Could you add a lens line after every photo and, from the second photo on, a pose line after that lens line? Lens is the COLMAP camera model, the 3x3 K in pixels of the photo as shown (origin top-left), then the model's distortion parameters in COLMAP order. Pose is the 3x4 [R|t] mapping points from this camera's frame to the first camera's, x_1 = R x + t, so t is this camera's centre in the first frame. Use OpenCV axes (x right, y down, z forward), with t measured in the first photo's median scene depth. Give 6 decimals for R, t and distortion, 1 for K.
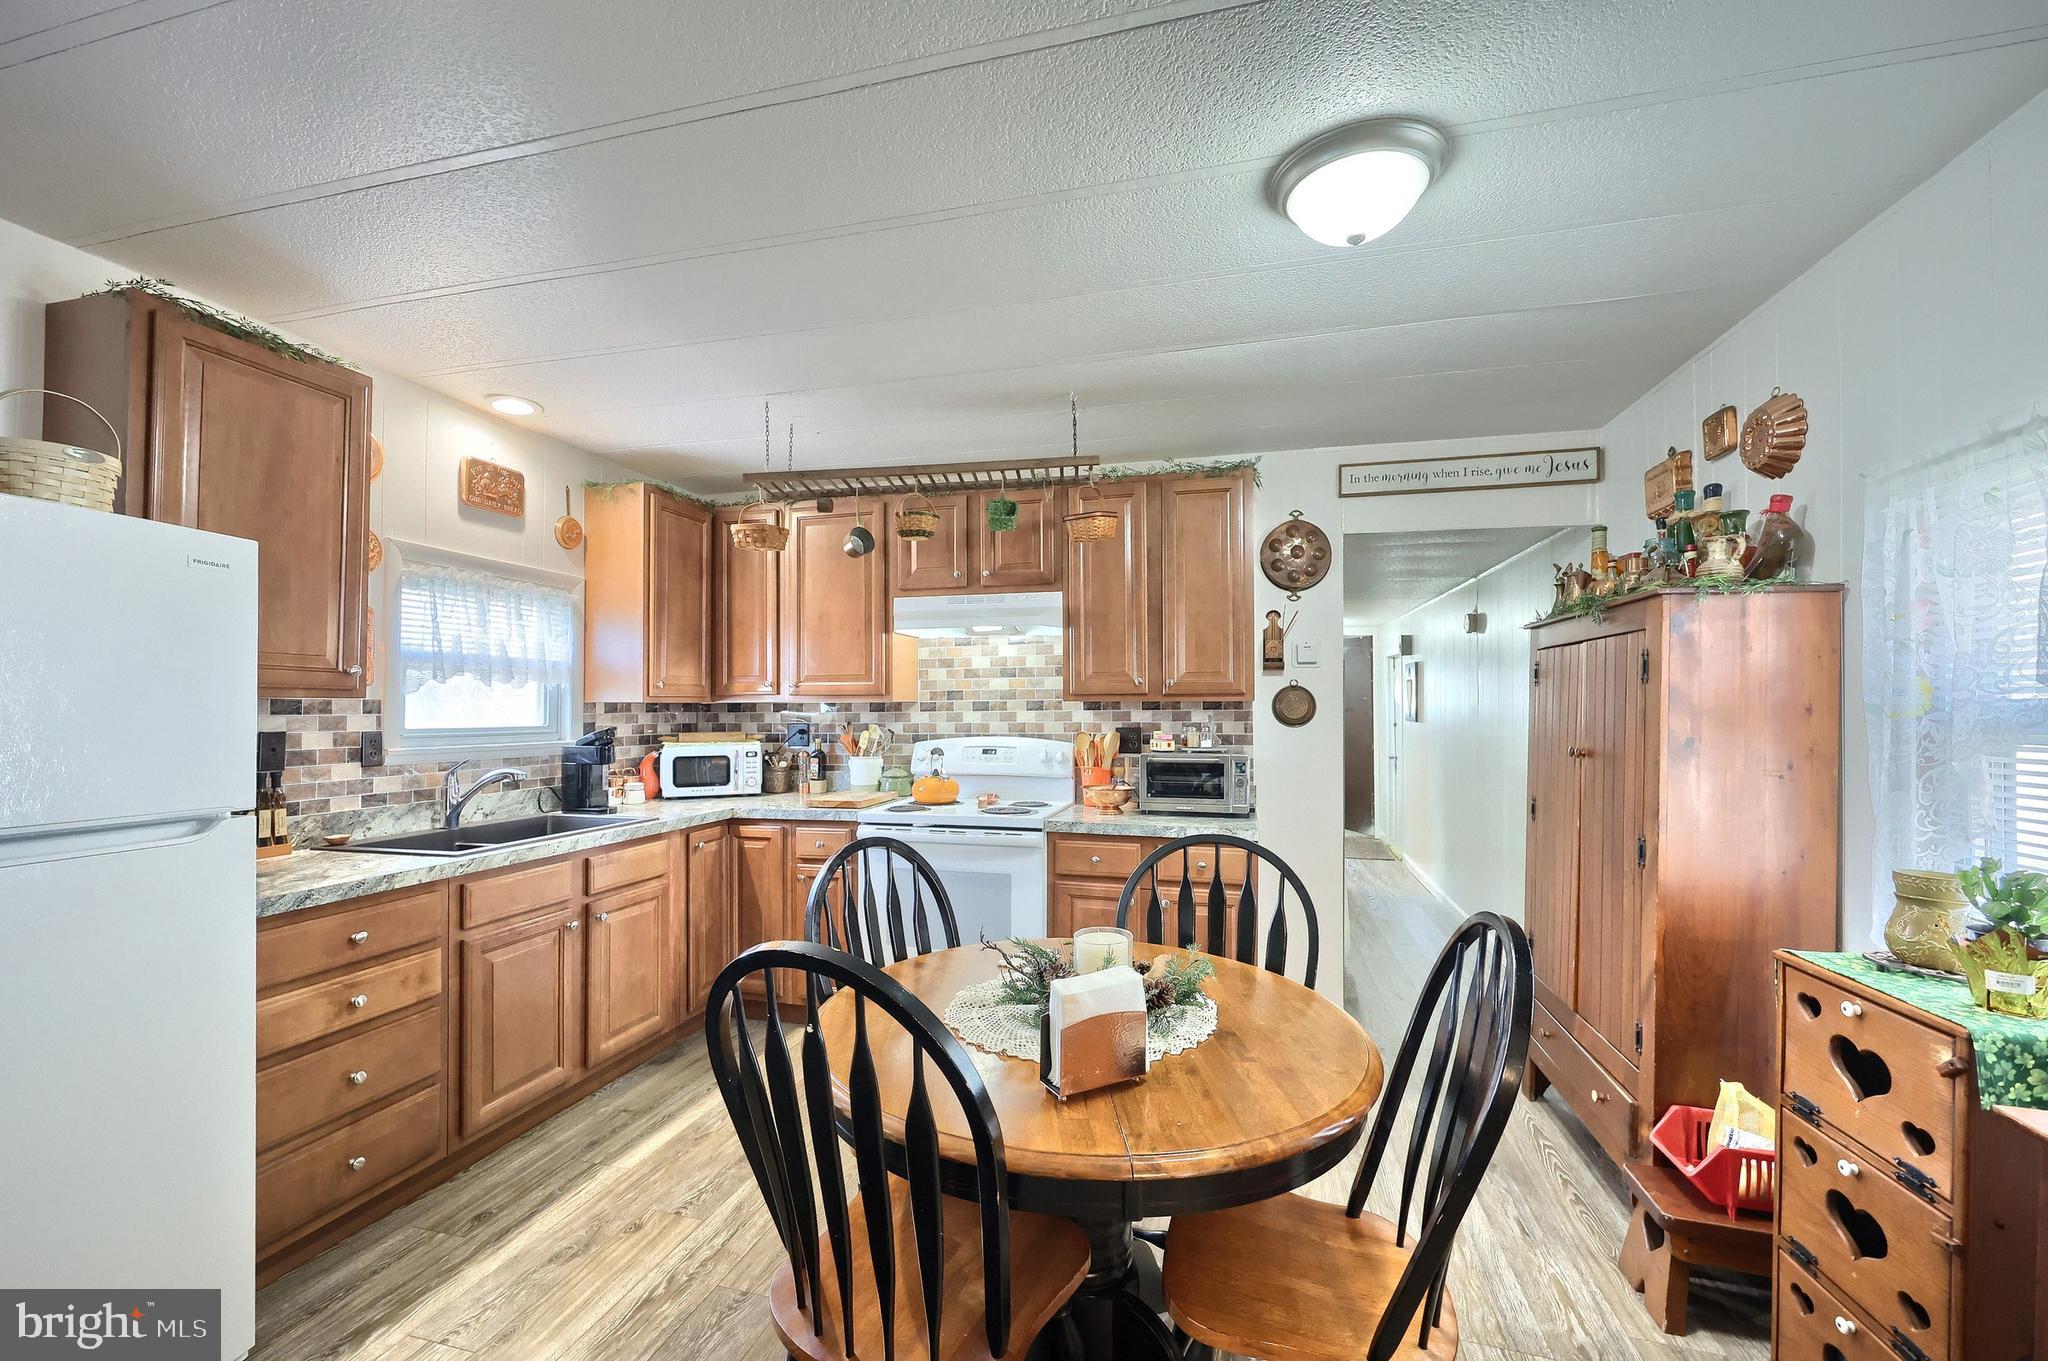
lens RADIAL K [[832.8, 0, 1012.2], [0, 832.8, 697.4], [0, 0, 1]] dist [0.004591, 0.000388]
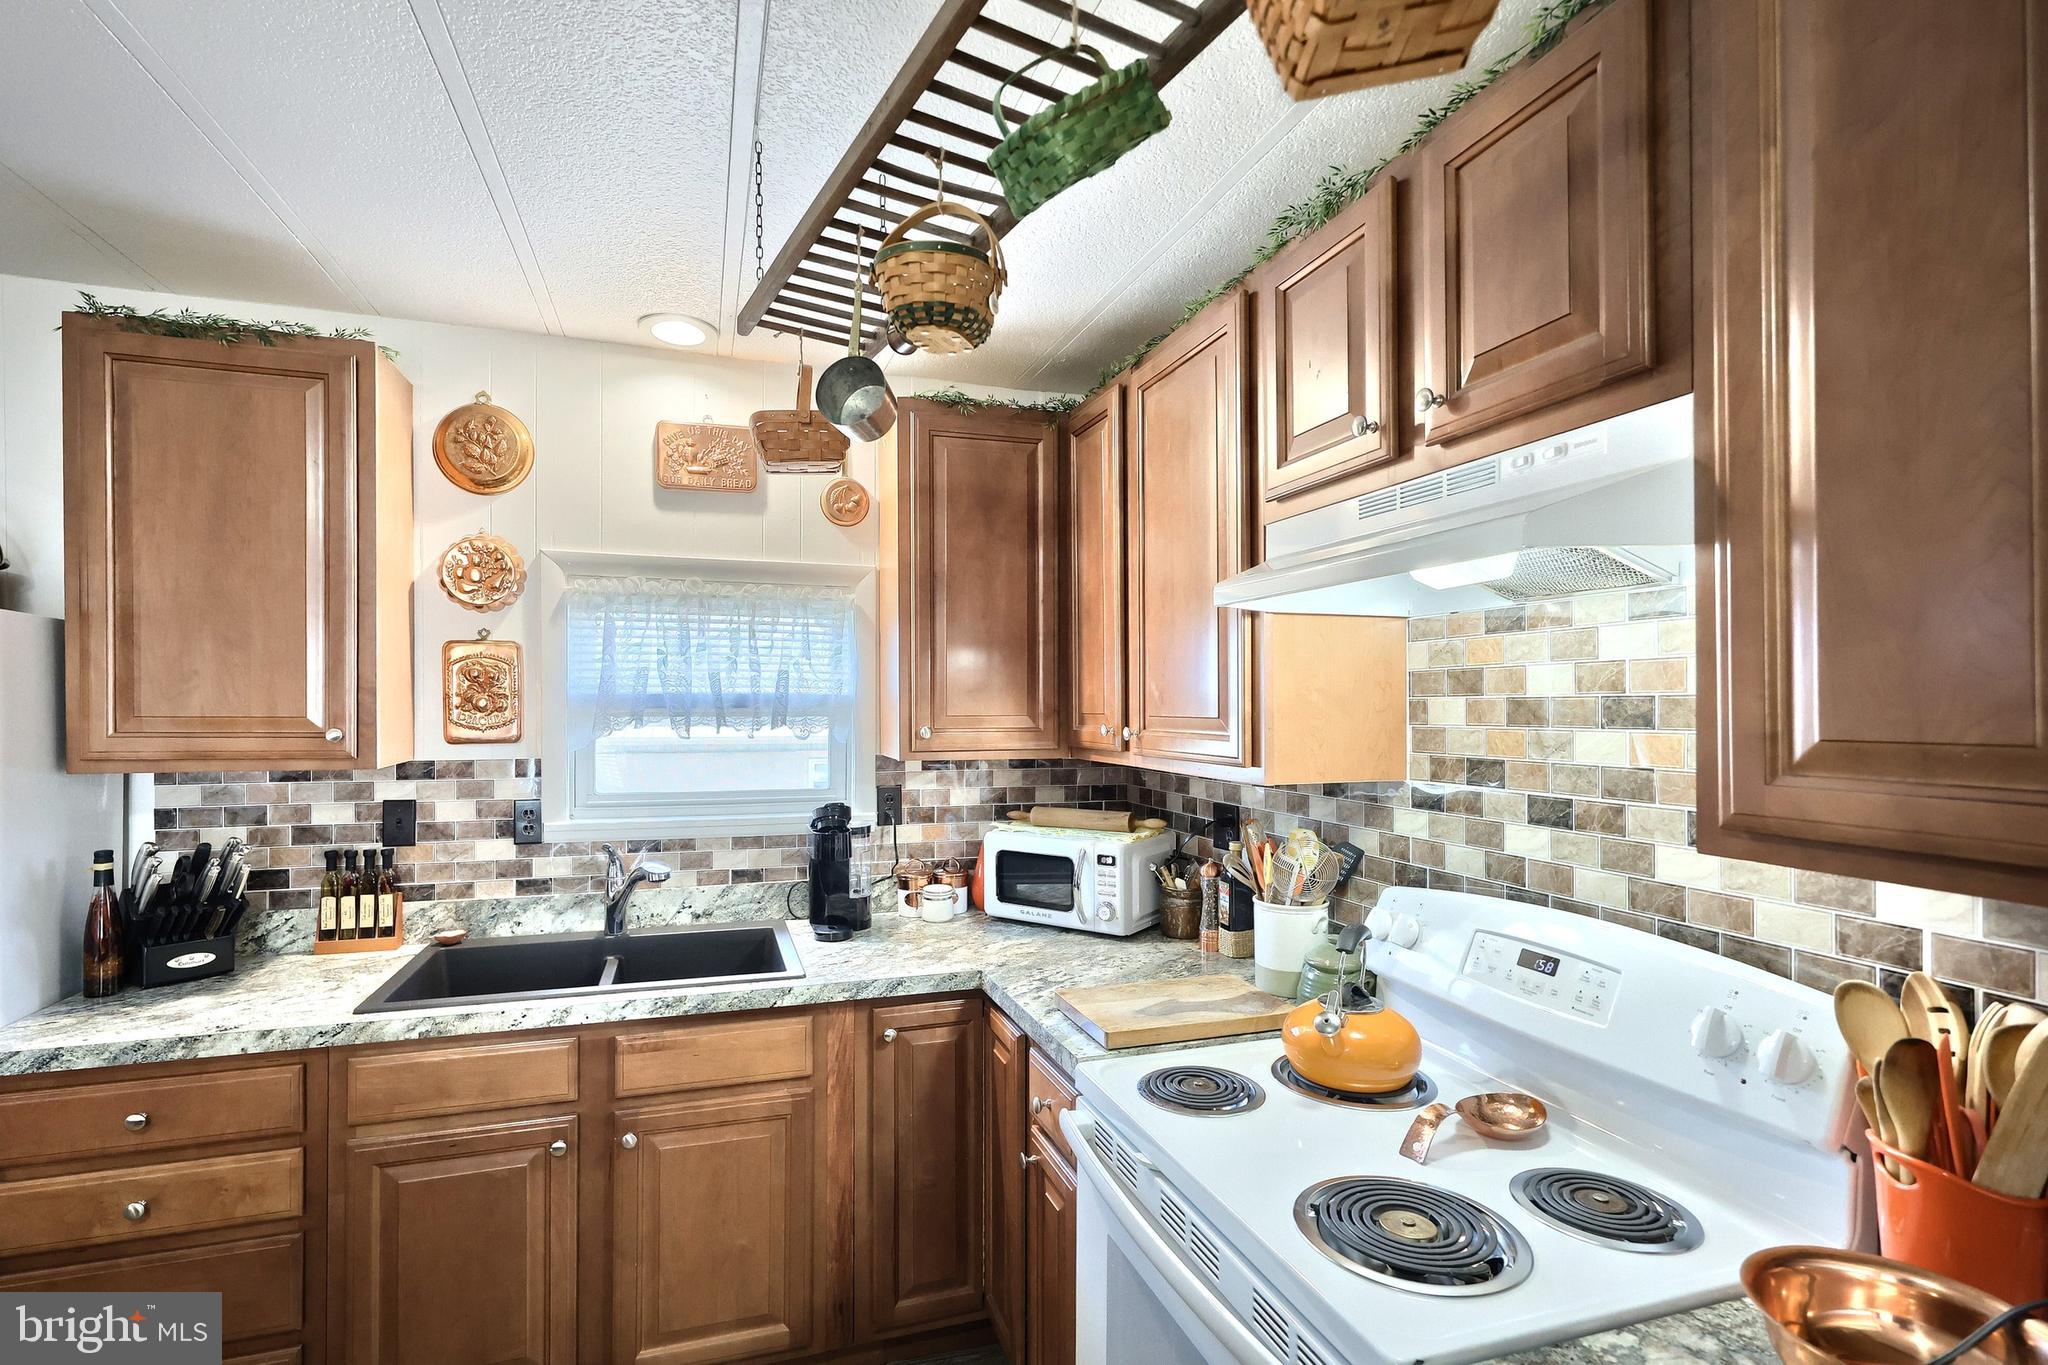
lens RADIAL K [[967.2, 0, 1010.4], [0, 967.2, 701.7], [0, 0, 1]] dist [0.002326, 0.000012]
pose [[0.547149, 0.003061, -0.837029, 0.203850], [0.007357, 0.999937, 0.008466, -0.046528], [0.837003, -0.010790, 0.547092, 0.742611]]
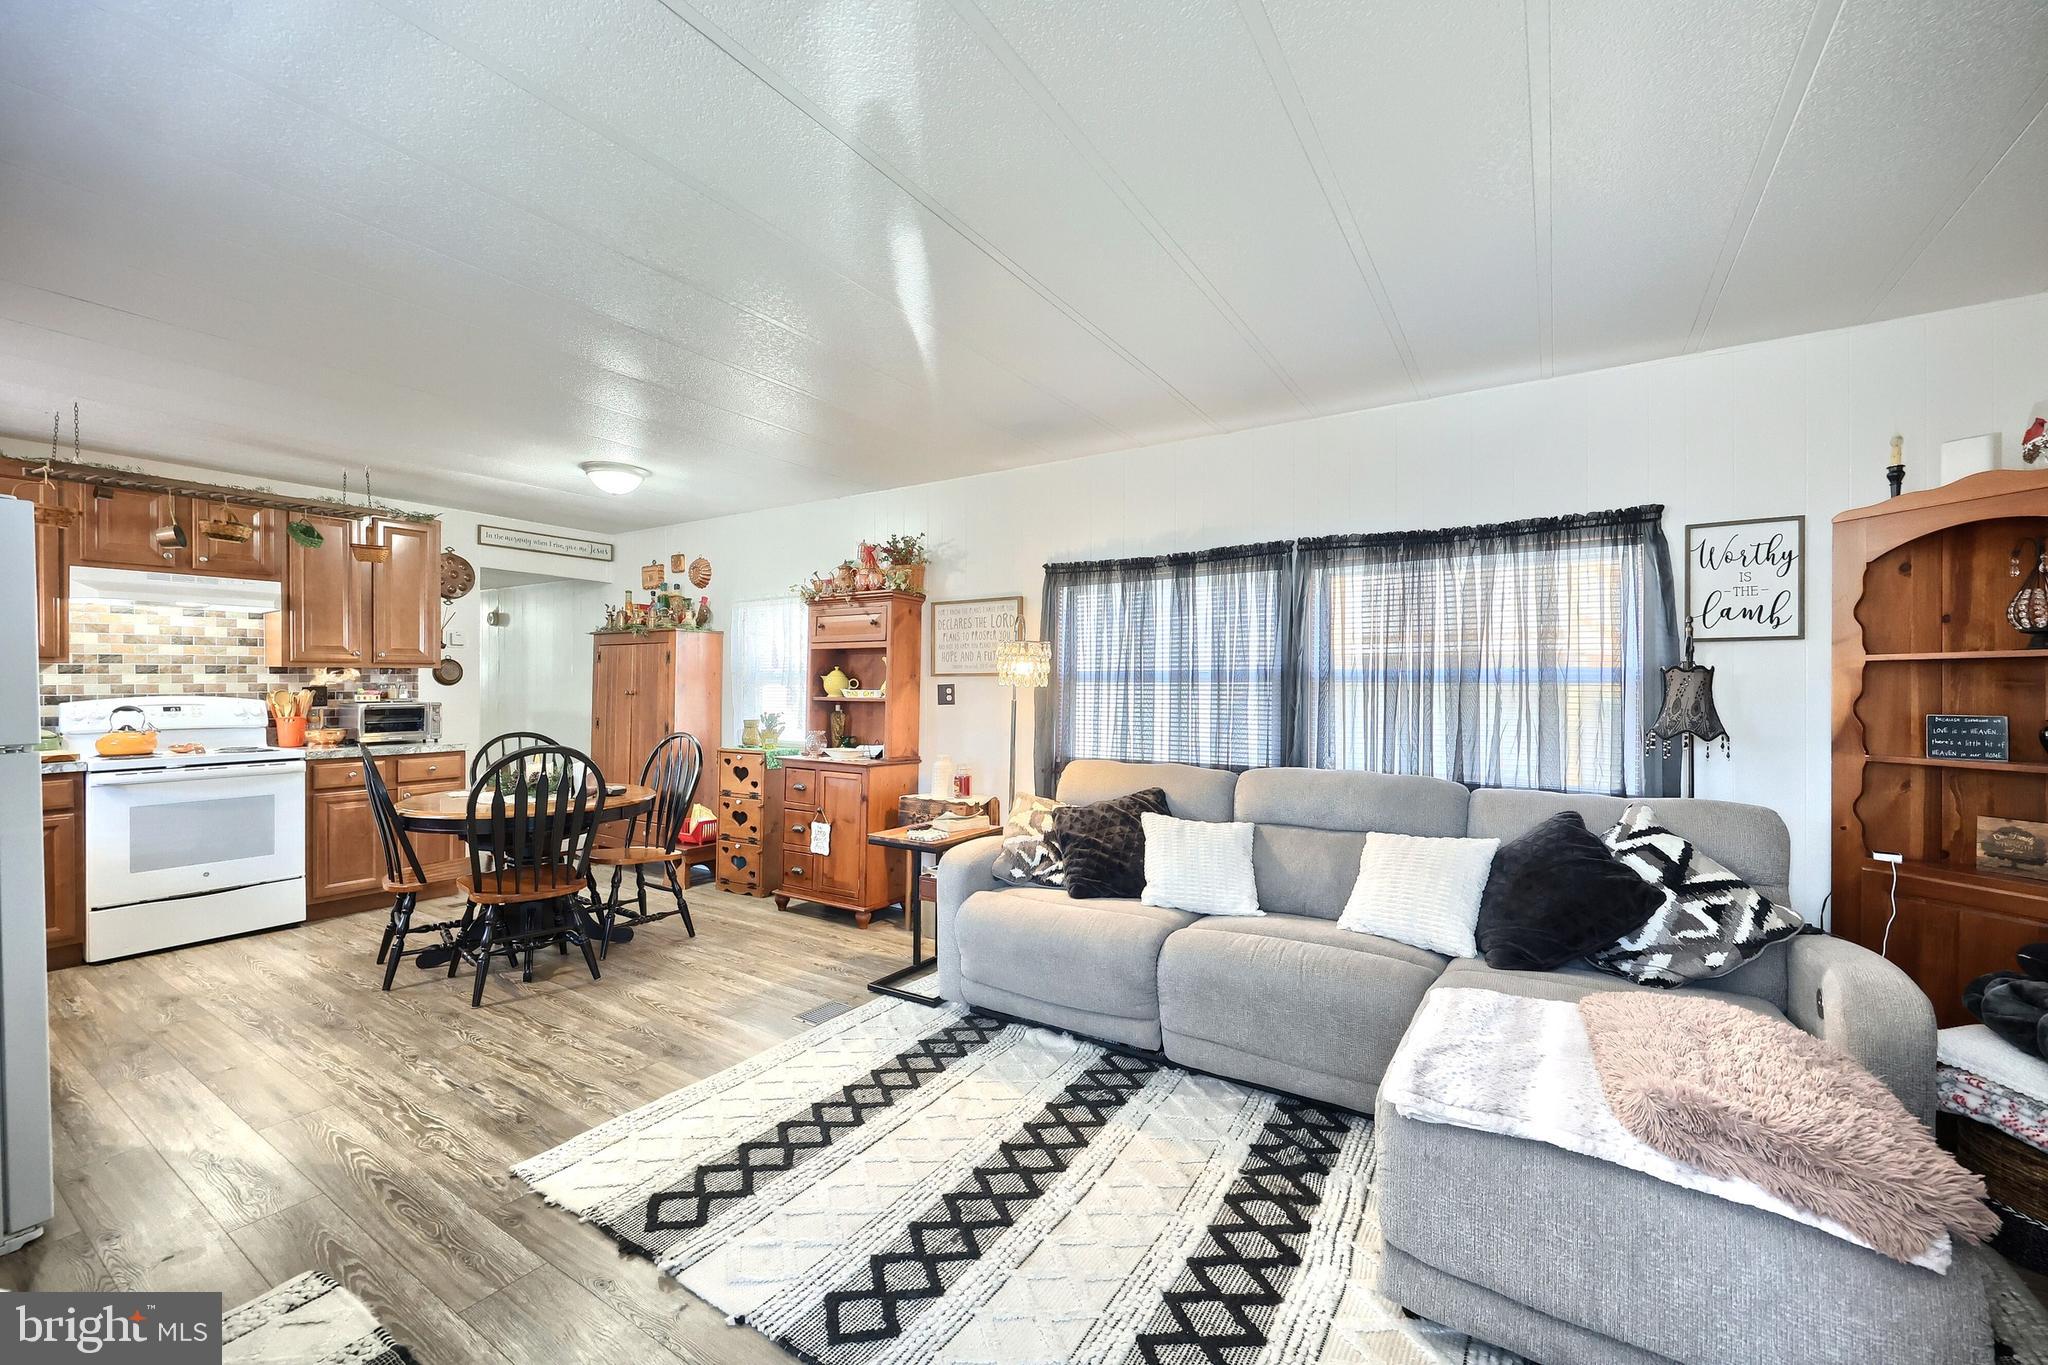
lens RADIAL K [[832.8, 0, 1027.6], [0, 832.8, 686.6], [0, 0, 1]] dist [0.004591, 0.000388]
pose [[0.299365, -0.005007, 0.954125, -0.918072], [-0.011816, 0.999890, 0.008954, 0.011921], [-0.954065, -0.013954, 0.299273, -0.559634]]
